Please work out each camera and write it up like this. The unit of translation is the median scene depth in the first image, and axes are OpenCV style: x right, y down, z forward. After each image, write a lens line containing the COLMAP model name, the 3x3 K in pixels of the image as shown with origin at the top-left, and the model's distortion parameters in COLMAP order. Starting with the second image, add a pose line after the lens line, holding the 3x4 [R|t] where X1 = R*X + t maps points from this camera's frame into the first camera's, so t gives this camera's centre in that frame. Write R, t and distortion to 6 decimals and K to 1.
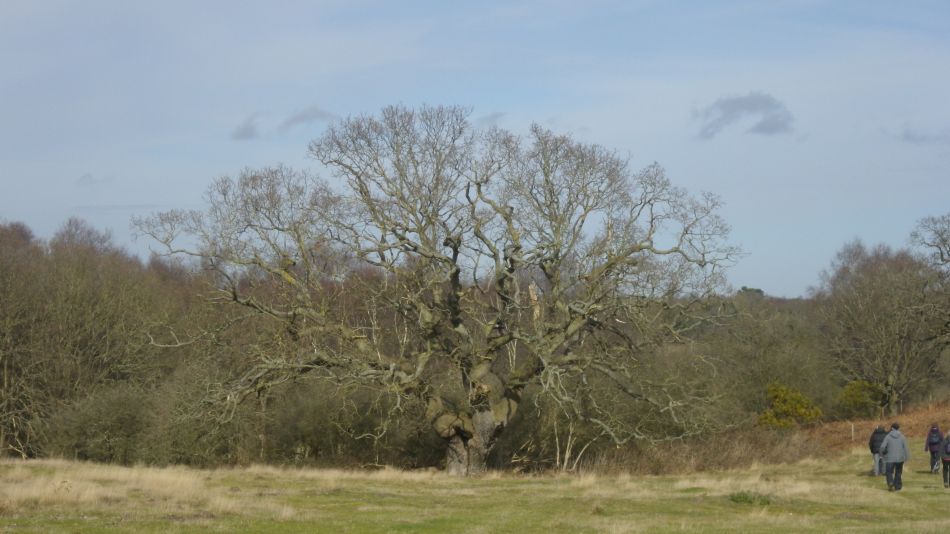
lens RADIAL K [[2133.5, 0, 475.7], [0, 2133.5, 266.6], [0, 0, 1]] dist [0.090520, 0.000000]
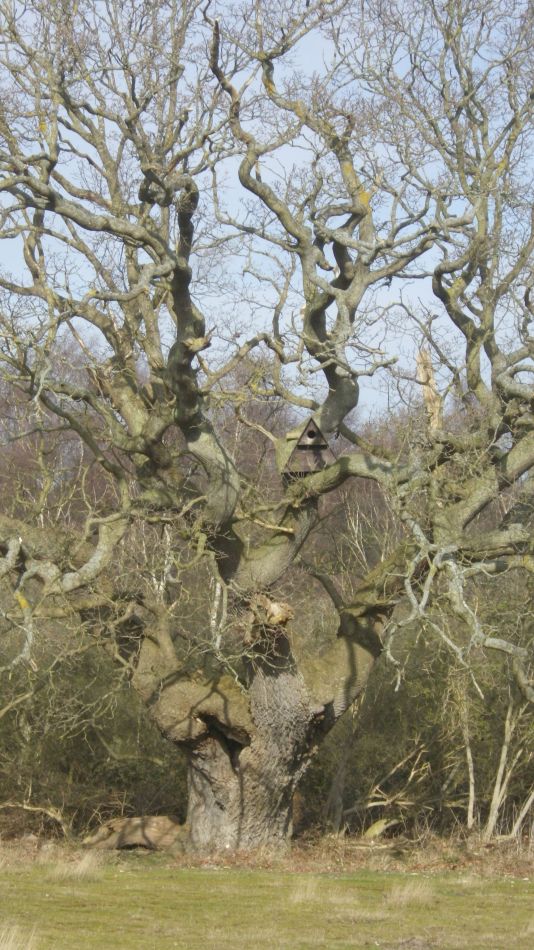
lens RADIAL K [[3027.5, 0, 267.6], [0, 3027.5, 472.1], [0, 0, 1]] dist [-0.080338, 0.000000]
pose [[0.997267, 0.012797, -0.072771, 0.039849], [-0.013019, 0.999912, -0.002582, 0.033579], [0.072731, 0.003523, 0.997345, 0.468766]]
